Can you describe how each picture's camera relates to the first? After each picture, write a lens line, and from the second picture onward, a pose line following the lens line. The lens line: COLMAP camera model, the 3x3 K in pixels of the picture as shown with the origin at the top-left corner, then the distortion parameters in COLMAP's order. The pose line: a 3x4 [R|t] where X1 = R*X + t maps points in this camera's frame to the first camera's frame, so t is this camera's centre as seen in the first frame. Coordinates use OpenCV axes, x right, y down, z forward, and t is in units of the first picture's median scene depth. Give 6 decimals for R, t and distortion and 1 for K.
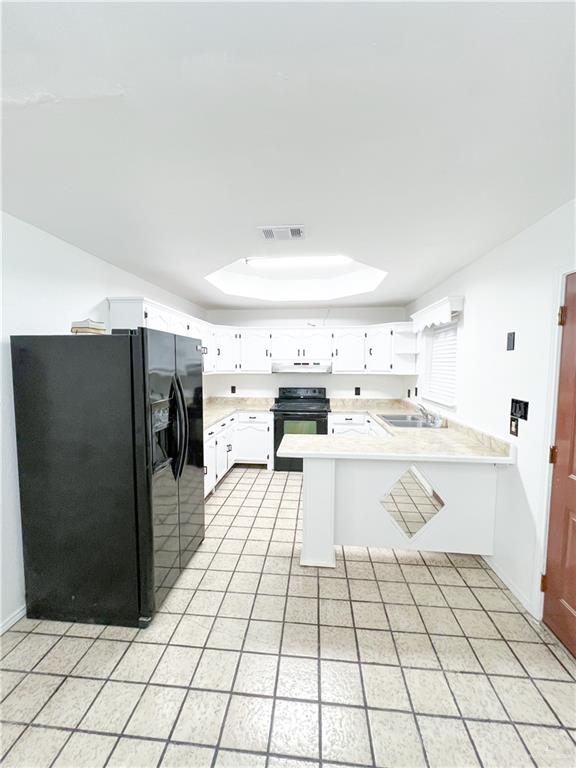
lens RADIAL K [[305.9, 0, 288.7], [0, 305.9, 384.7], [0, 0, 1]] dist [0.002461, 0.000337]
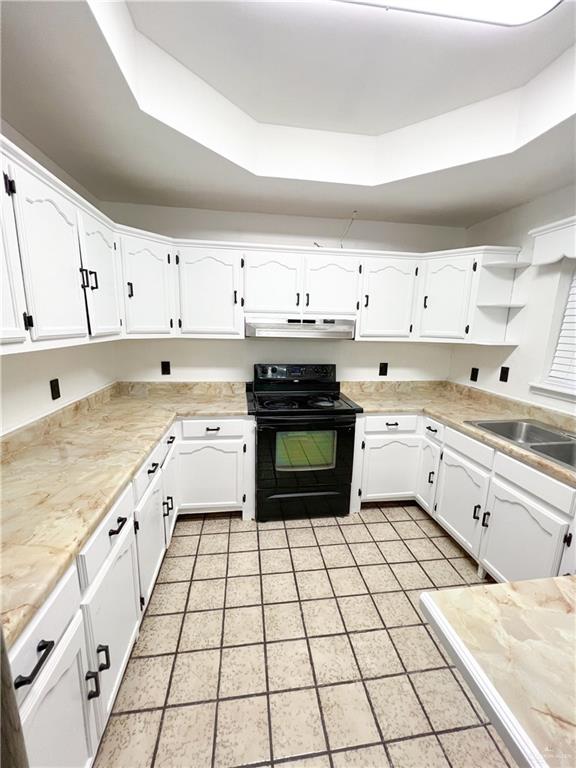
lens RADIAL K [[312.1, 0, 286.2], [0, 312.1, 385.6], [0, 0, 1]] dist [-0.001762, -0.000640]
pose [[0.974395, -0.024168, 0.223539, -0.108306], [-0.005513, 0.991339, 0.131210, -0.028118], [-0.224774, -0.129083, 0.965823, 0.469134]]
